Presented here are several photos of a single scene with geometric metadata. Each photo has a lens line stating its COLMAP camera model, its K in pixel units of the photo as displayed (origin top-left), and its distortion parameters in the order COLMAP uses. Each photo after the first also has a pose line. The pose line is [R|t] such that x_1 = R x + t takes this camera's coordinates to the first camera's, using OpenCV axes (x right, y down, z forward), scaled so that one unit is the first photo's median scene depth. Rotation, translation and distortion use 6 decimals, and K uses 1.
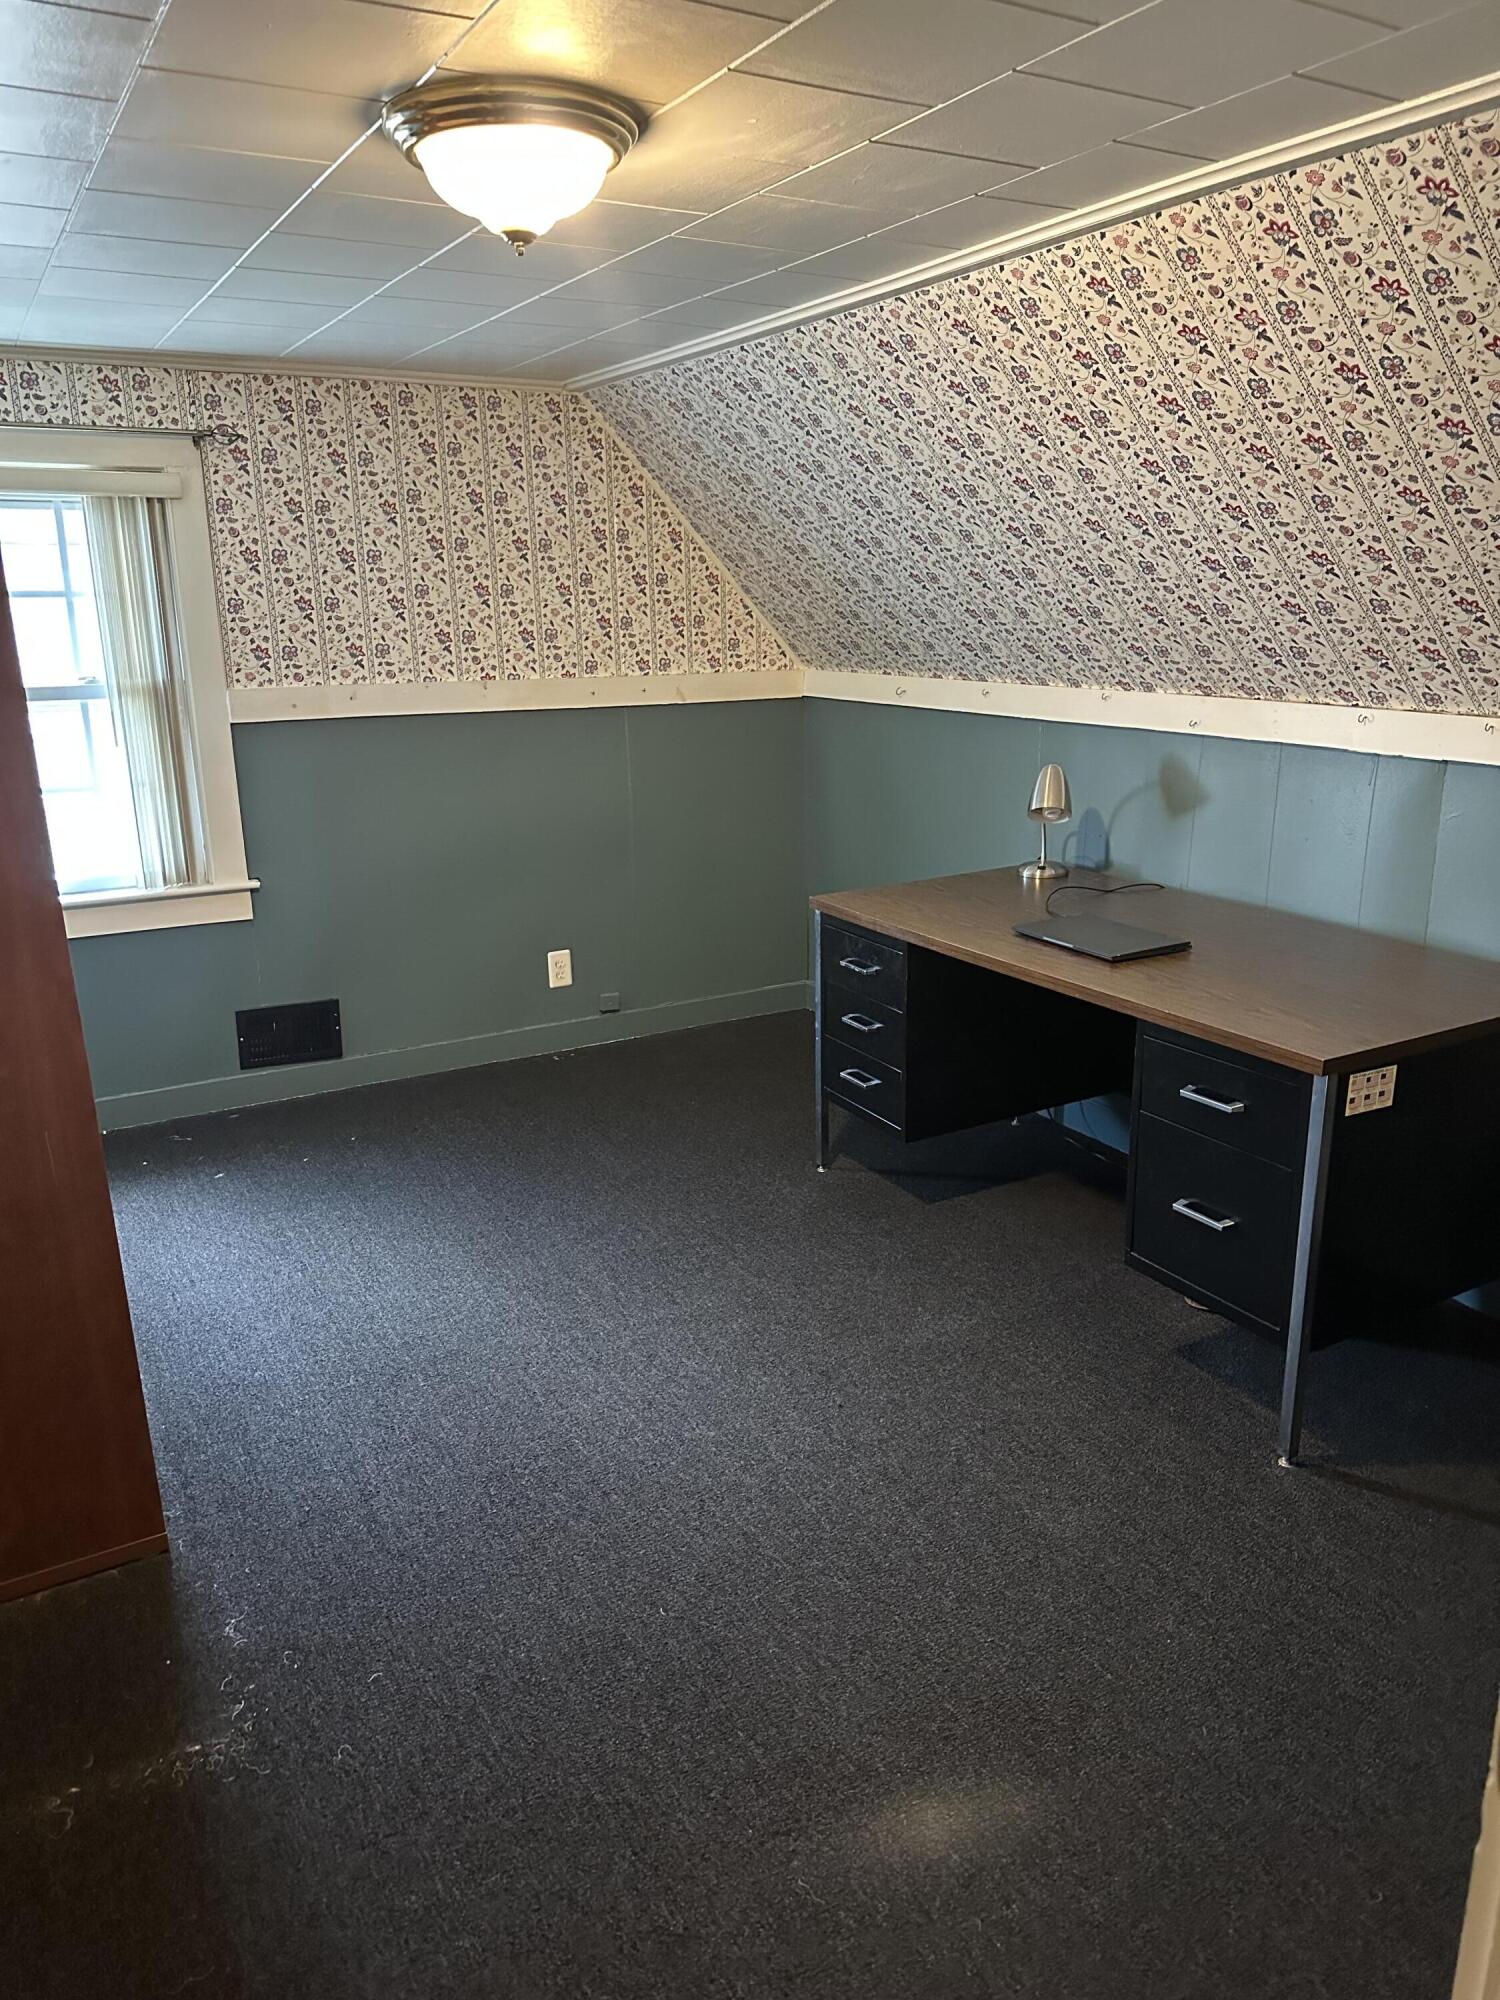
lens RADIAL K [[1407.5, 0, 745.7], [0, 1407.5, 995.5], [0, 0, 1]] dist [0.050255, -0.032059]
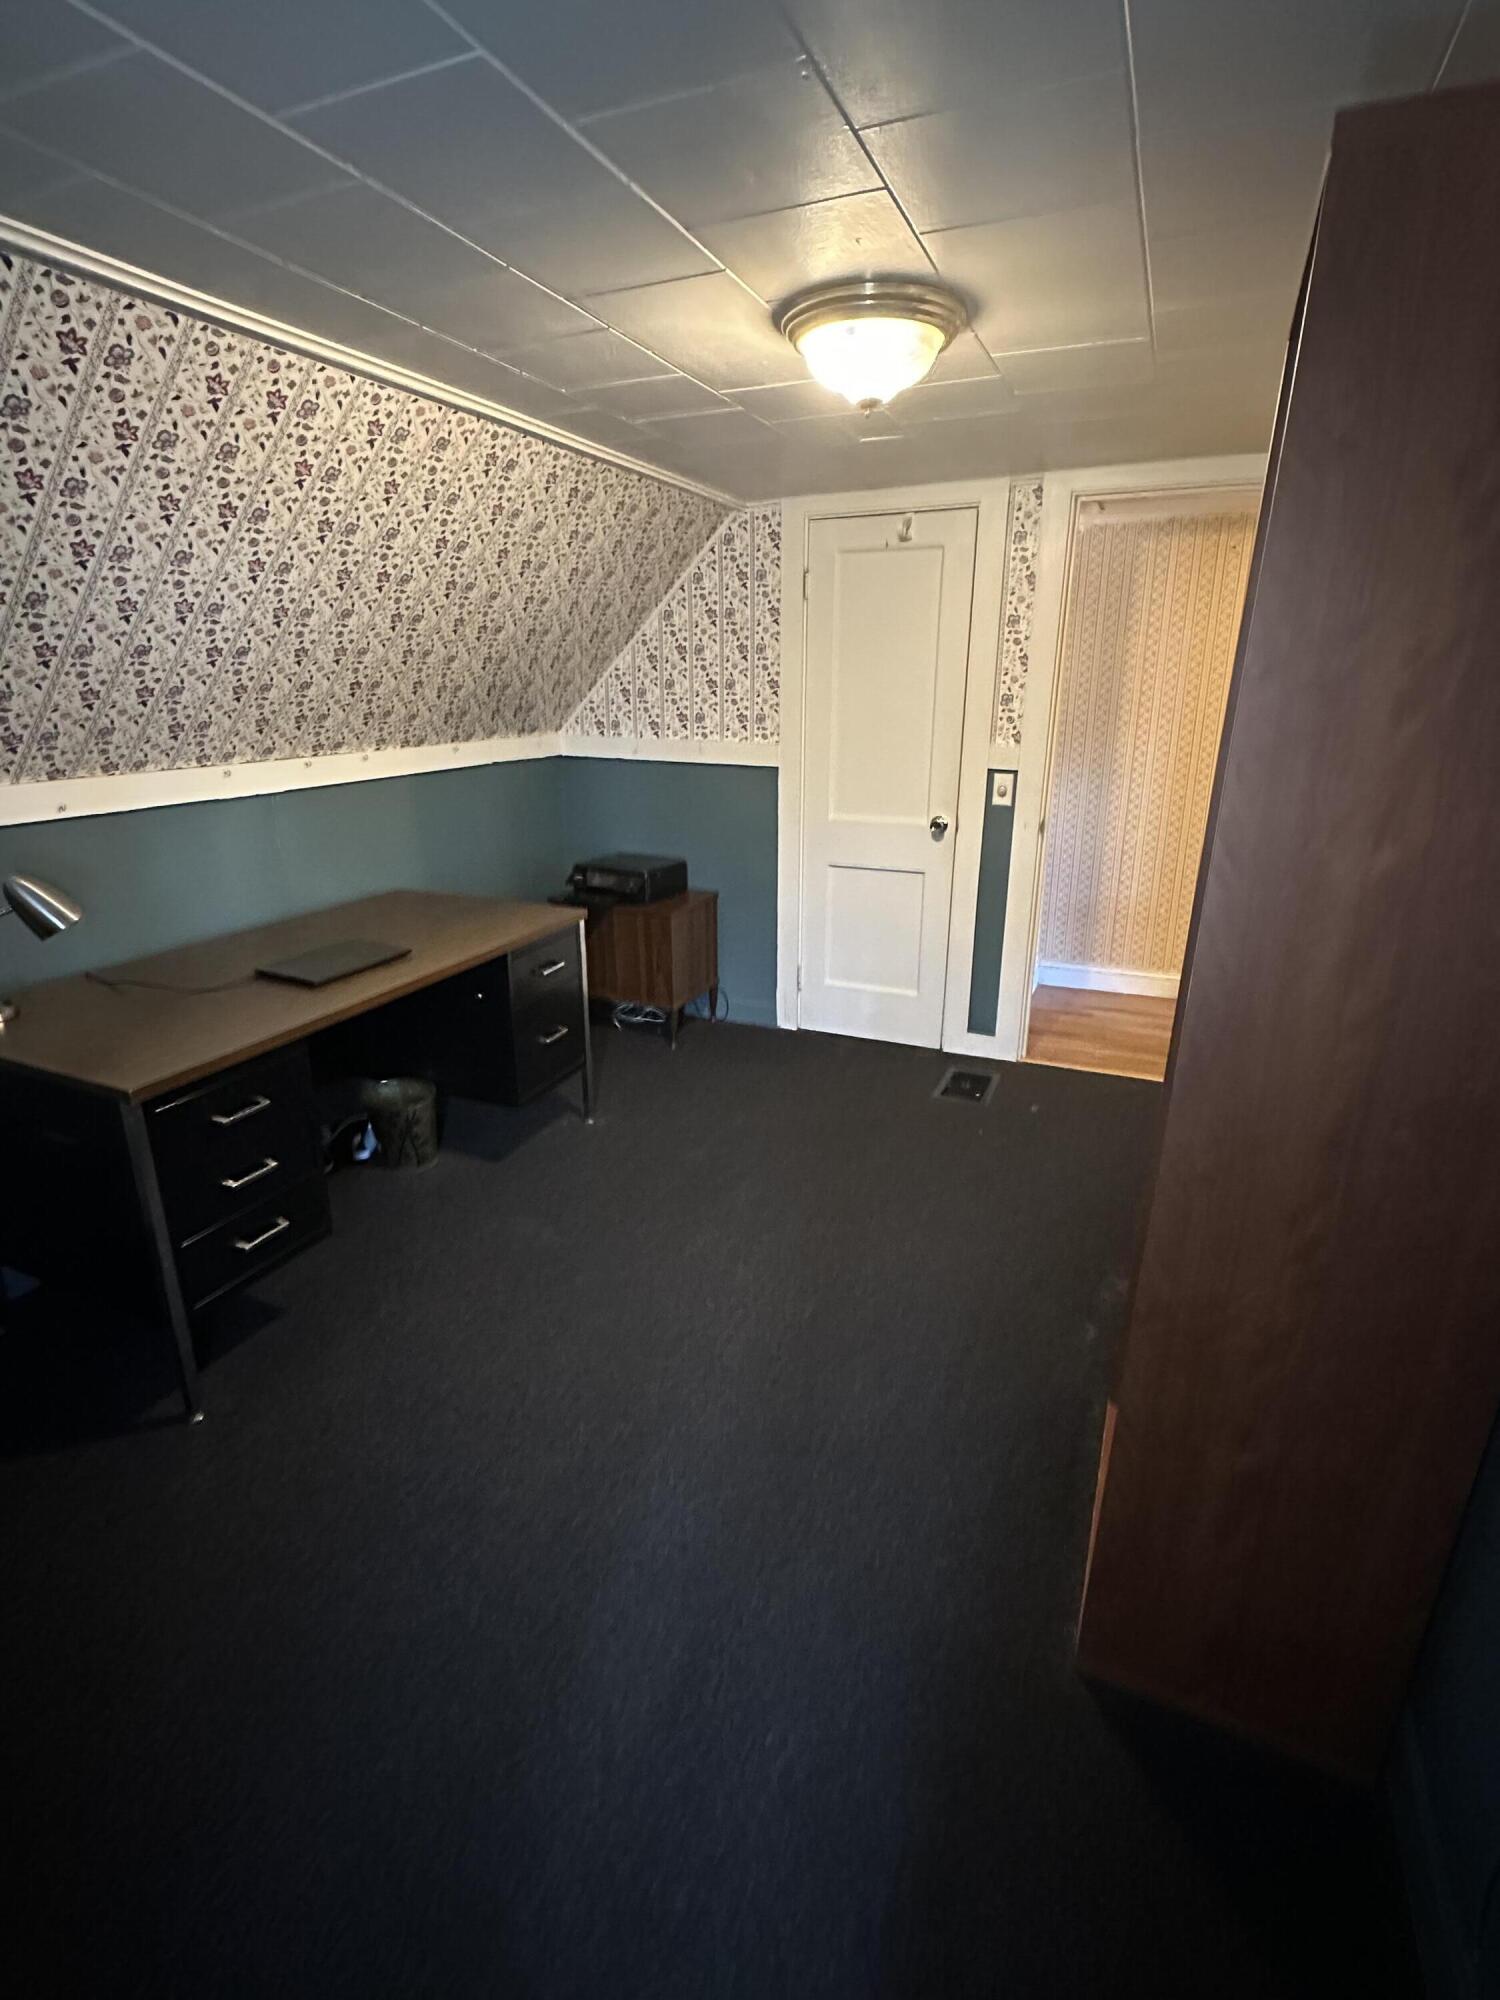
lens RADIAL K [[952.8, 0, 743.2], [0, 952.8, 1001.6], [0, 0, 1]] dist [0.023692, 0.001390]
pose [[-0.595813, -0.248934, 0.763570, -0.710316], [0.234077, 0.855646, 0.461603, -0.370157], [-0.768254, 0.453763, -0.451535, 1.332104]]
